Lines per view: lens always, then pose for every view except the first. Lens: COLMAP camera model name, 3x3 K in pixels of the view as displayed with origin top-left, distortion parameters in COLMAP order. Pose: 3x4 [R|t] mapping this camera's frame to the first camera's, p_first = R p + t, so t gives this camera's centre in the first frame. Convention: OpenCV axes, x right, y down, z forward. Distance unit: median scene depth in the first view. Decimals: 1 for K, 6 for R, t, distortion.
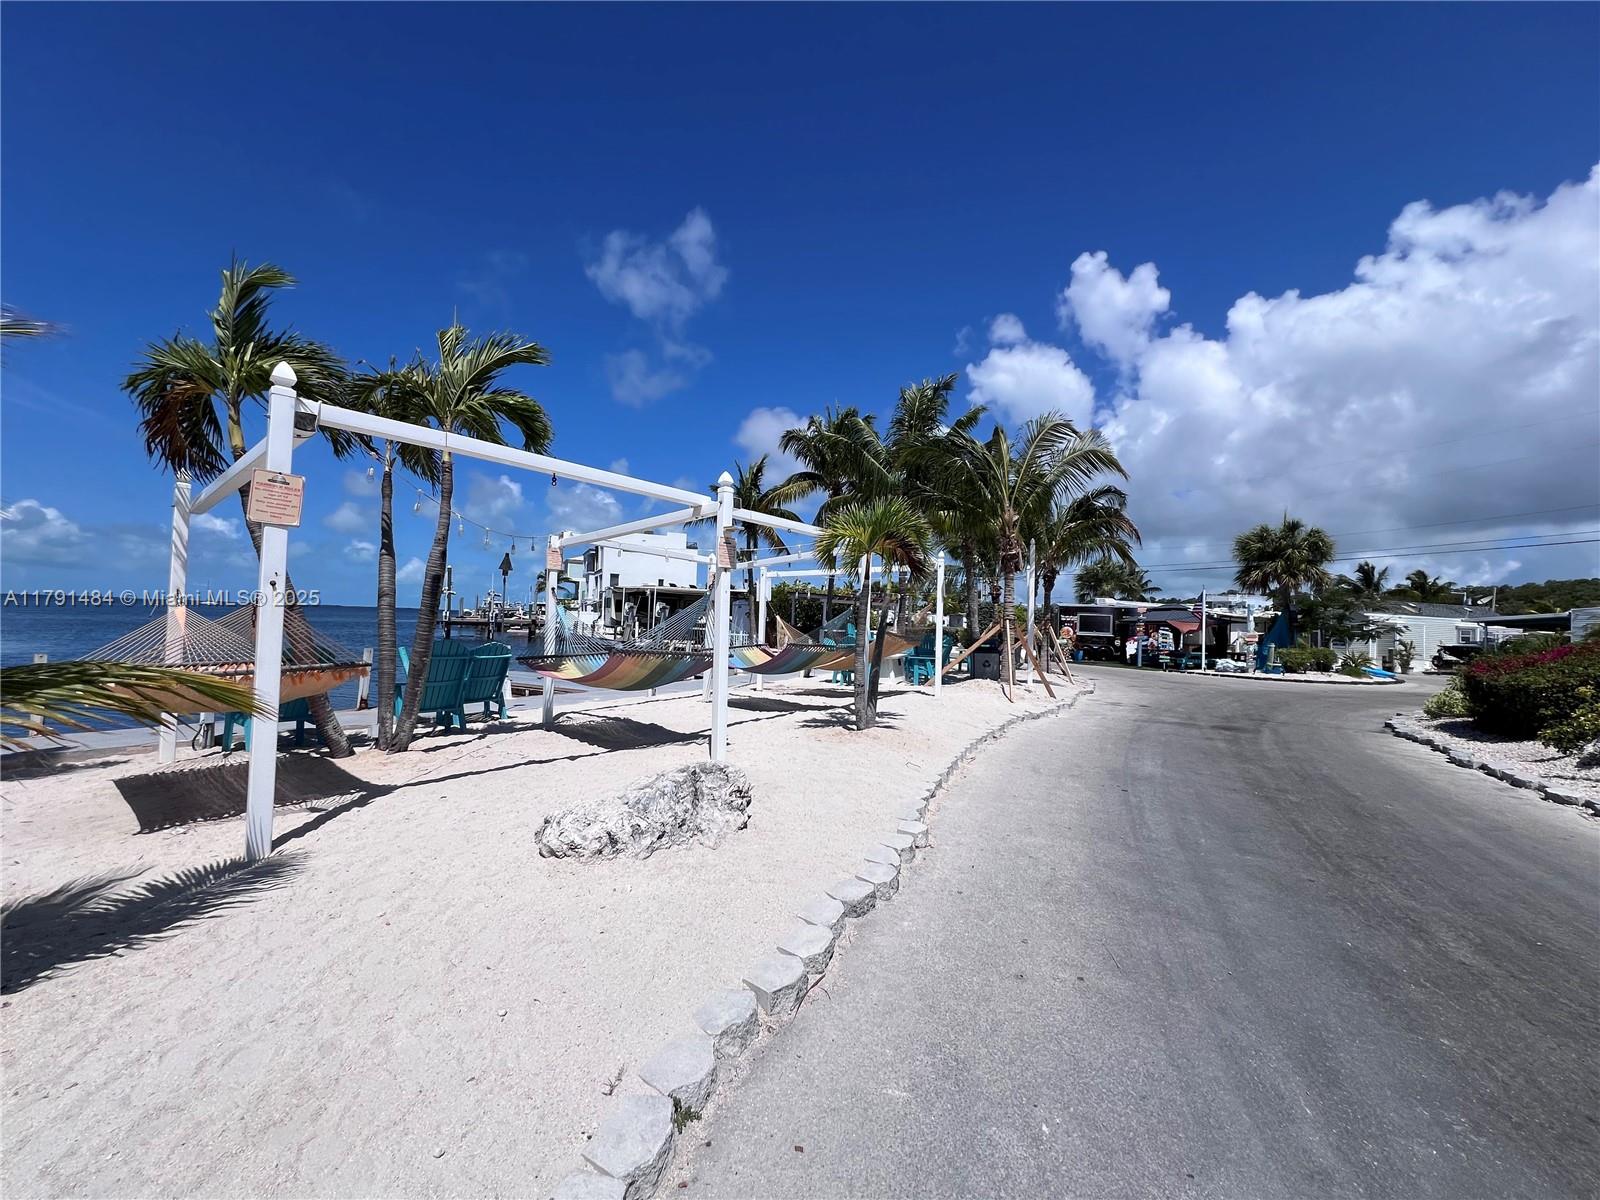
lens RADIAL K [[645.8, 0, 801.4], [0, 645.8, 600.8], [0, 0, 1]] dist [-0.002738, -0.000115]
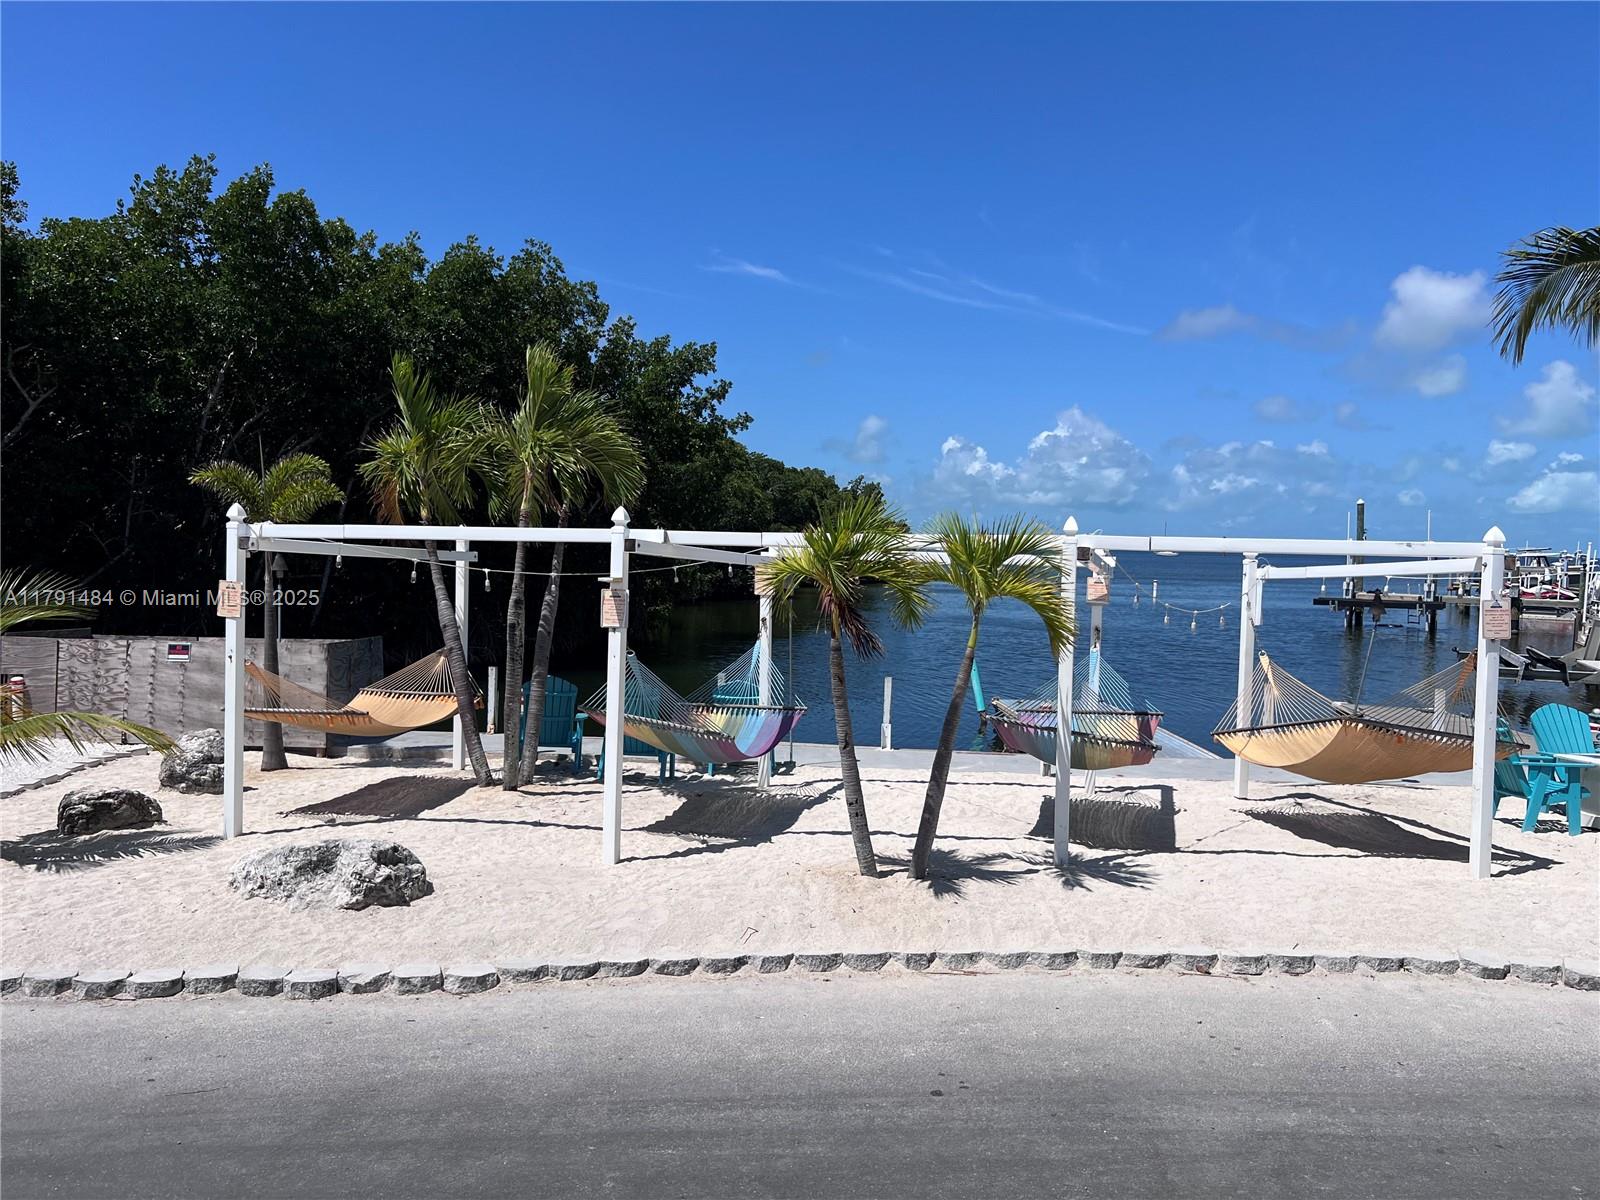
lens RADIAL K [[1197.6, 0, 801.4], [0, 1197.6, 600.3], [0, 0, 1]] dist [-0.001753, -0.003361]
pose [[0.488515, 0.019100, -0.872346, 1.824099], [0.022389, 0.999157, 0.034414, -0.183544], [0.872268, -0.036343, 0.487676, 0.668055]]
